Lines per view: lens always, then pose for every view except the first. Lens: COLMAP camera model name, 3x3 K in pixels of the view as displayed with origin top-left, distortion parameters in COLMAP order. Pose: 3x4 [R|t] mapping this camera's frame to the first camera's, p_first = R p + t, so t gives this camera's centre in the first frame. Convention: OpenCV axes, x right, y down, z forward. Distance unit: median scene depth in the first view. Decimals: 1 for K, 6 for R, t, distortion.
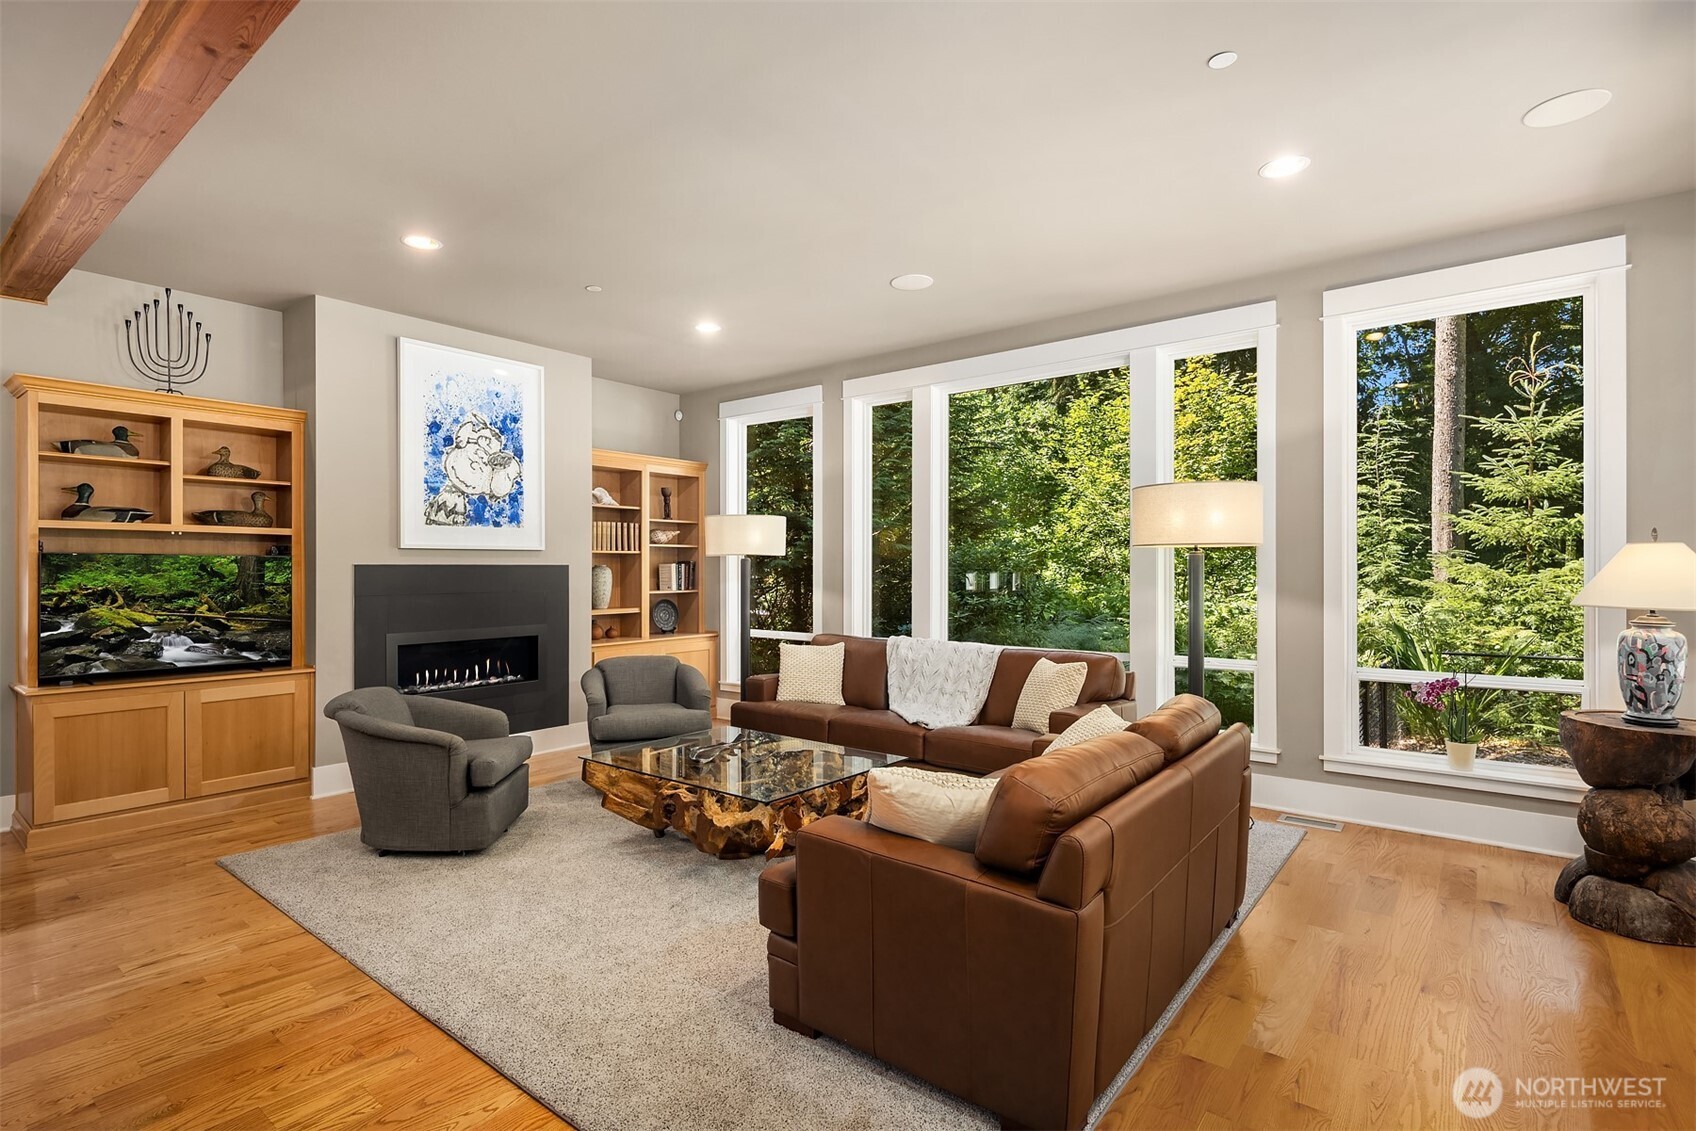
lens RADIAL K [[817.9, 0, 847.1], [0, 817.9, 578.6], [0, 0, 1]] dist [0.008378, -0.007079]
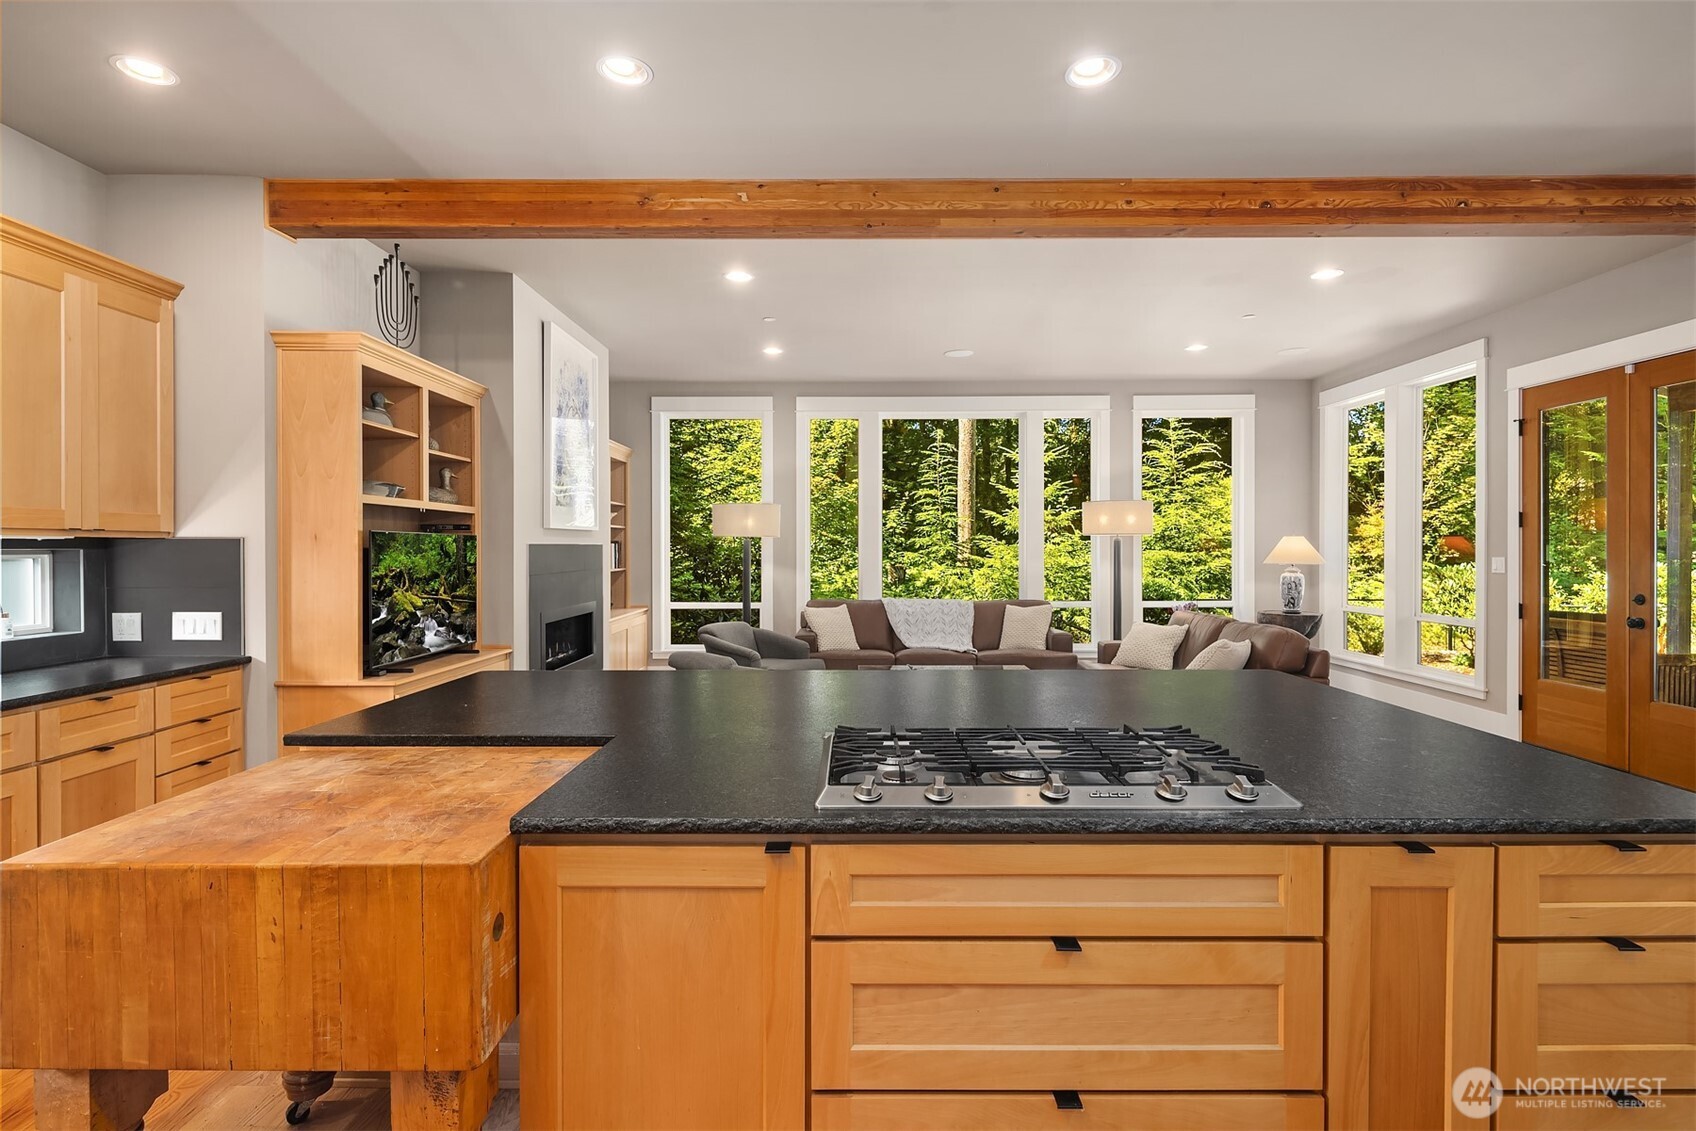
lens RADIAL K [[817.9, 0, 851.0], [0, 817.9, 557.2], [0, 0, 1]] dist [0.008378, -0.007079]
pose [[0.784608, -0.008018, 0.619941, -0.973543], [0.008320, 0.999962, 0.002403, -0.000439], [-0.619937, 0.003273, 0.784645, -0.035956]]
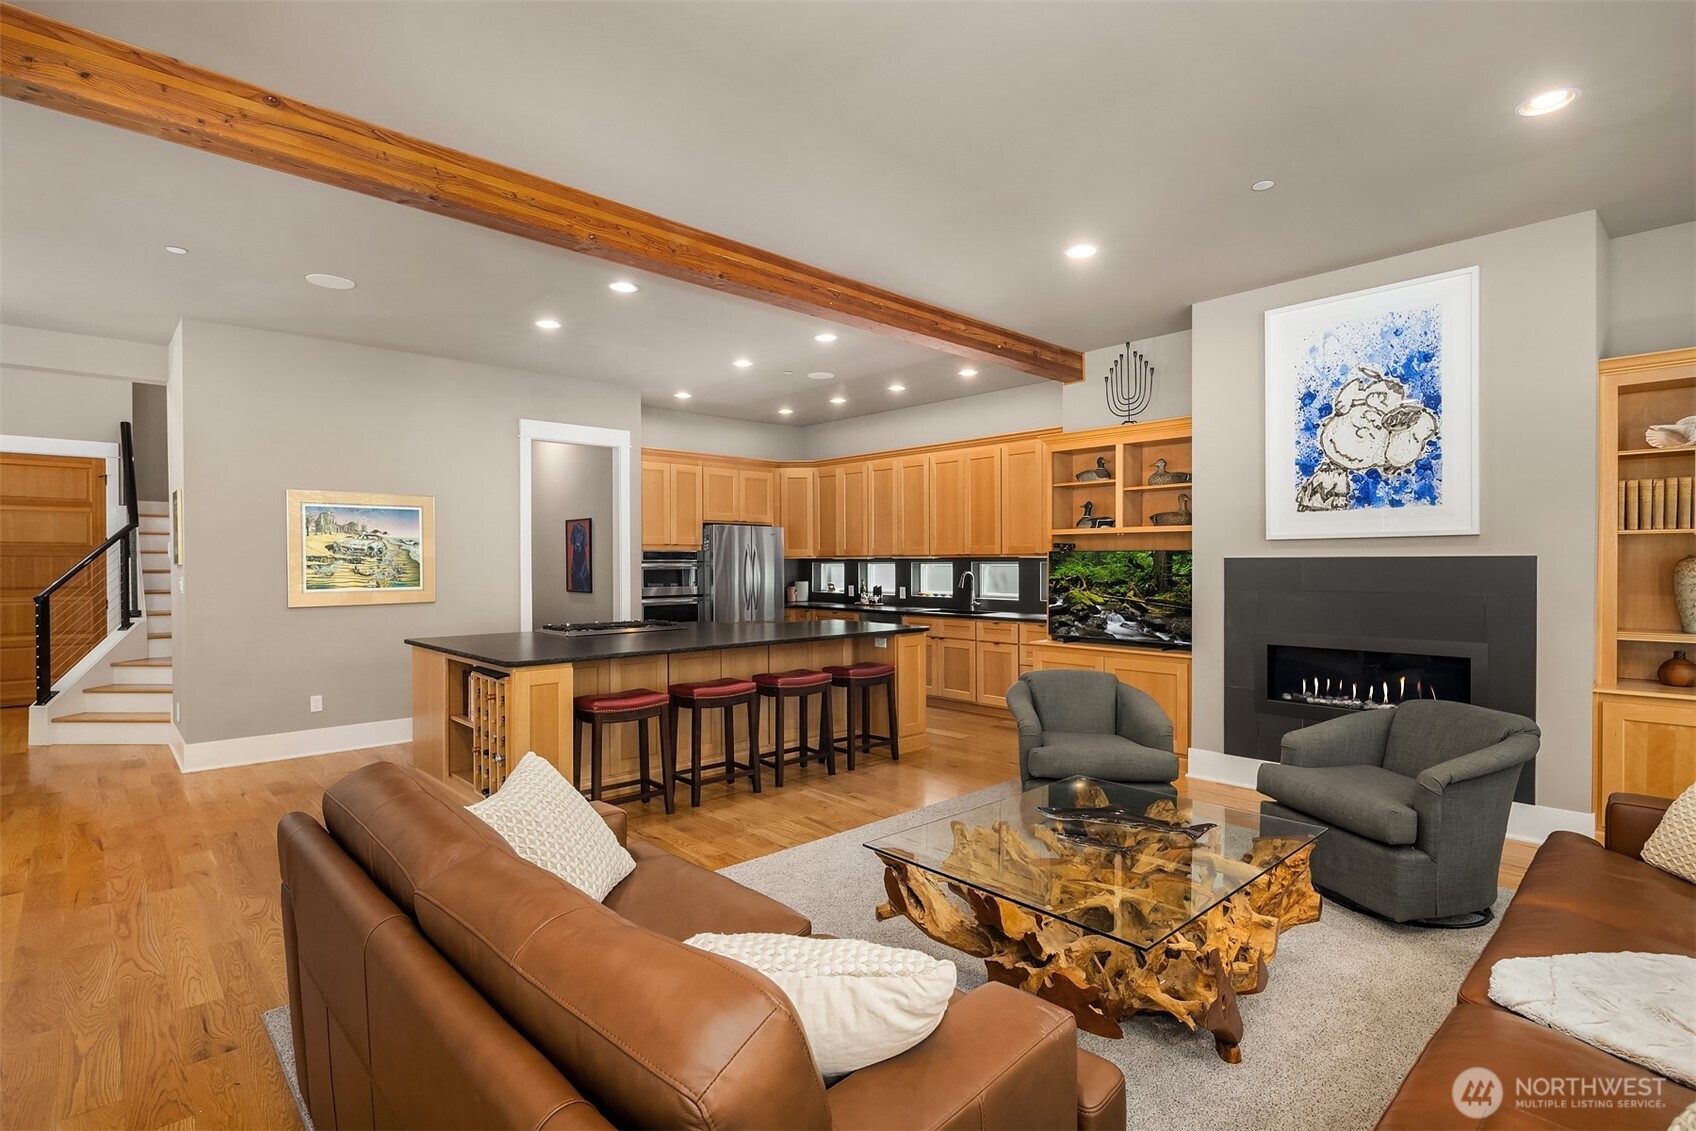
lens RADIAL K [[817.9, 0, 843.6], [0, 817.9, 567.5], [0, 0, 1]] dist [0.008378, -0.007079]
pose [[-0.152956, 0.008628, -0.988195, 0.488219], [-0.009361, 0.999904, 0.010180, -0.011679], [0.988189, 0.010808, -0.152861, 0.738577]]
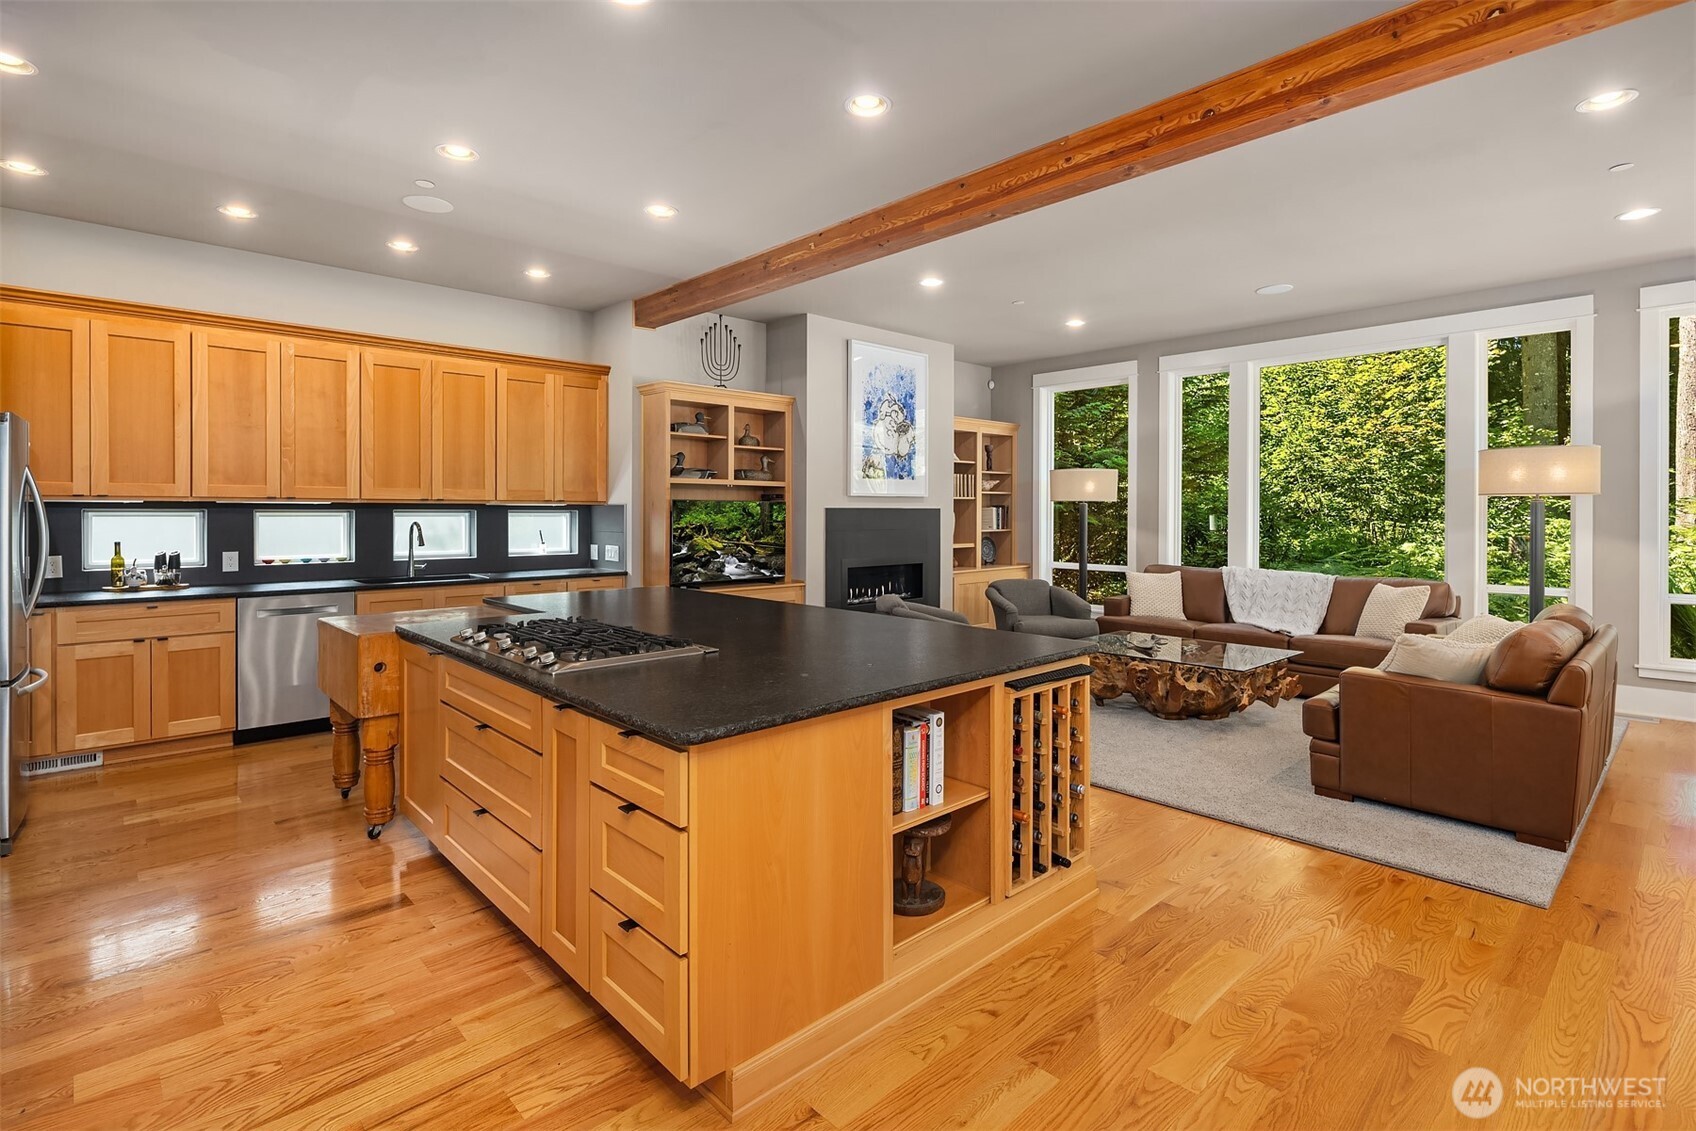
lens RADIAL K [[817.9, 0, 841.8], [0, 817.9, 521.2], [0, 0, 1]] dist [0.008378, -0.007079]
pose [[0.988783, 0.004070, -0.149303, -0.393433], [-0.004238, 0.999991, -0.000810, 0.006520], [0.149299, 0.001433, 0.988791, -0.370221]]
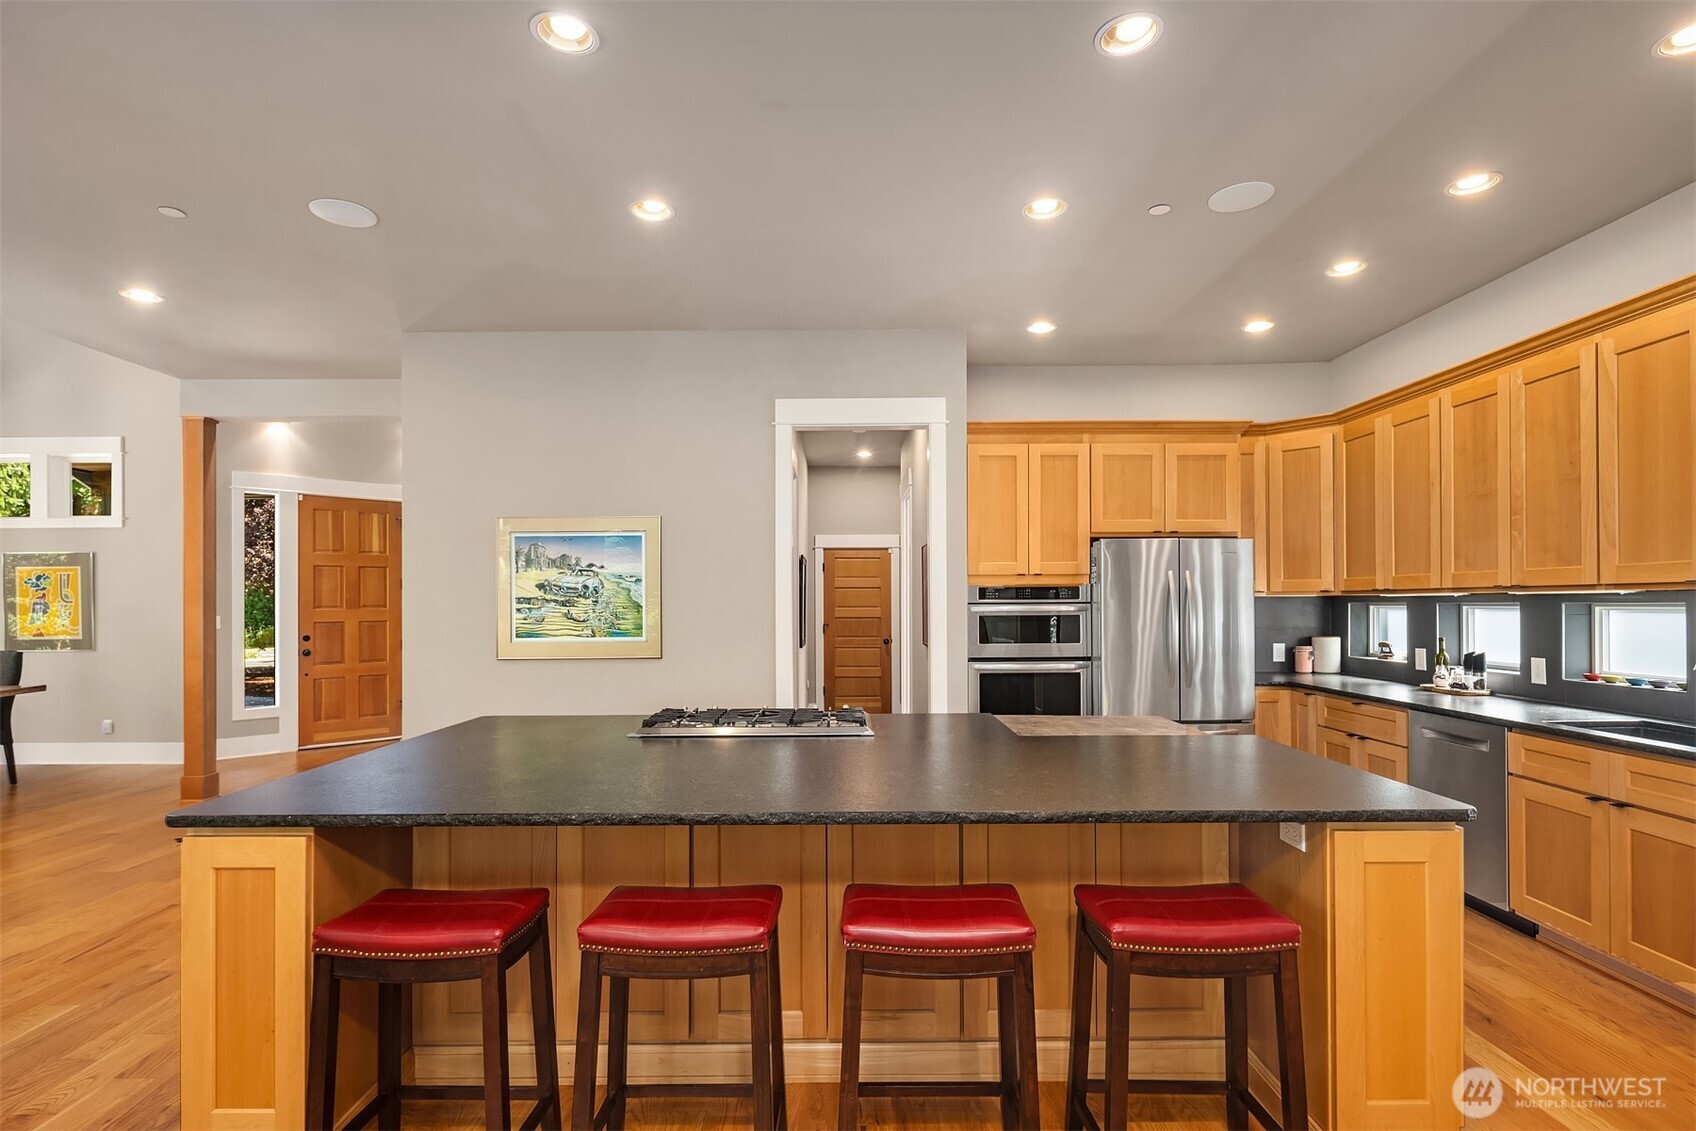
lens RADIAL K [[817.9, 0, 848.9], [0, 817.9, 599.8], [0, 0, 1]] dist [0.008378, -0.007079]
pose [[-0.779879, 0.001944, -0.625927, -0.299864], [-0.001683, 0.999985, 0.005203, -0.011678], [0.625928, 0.005111, -0.779864, 0.797340]]
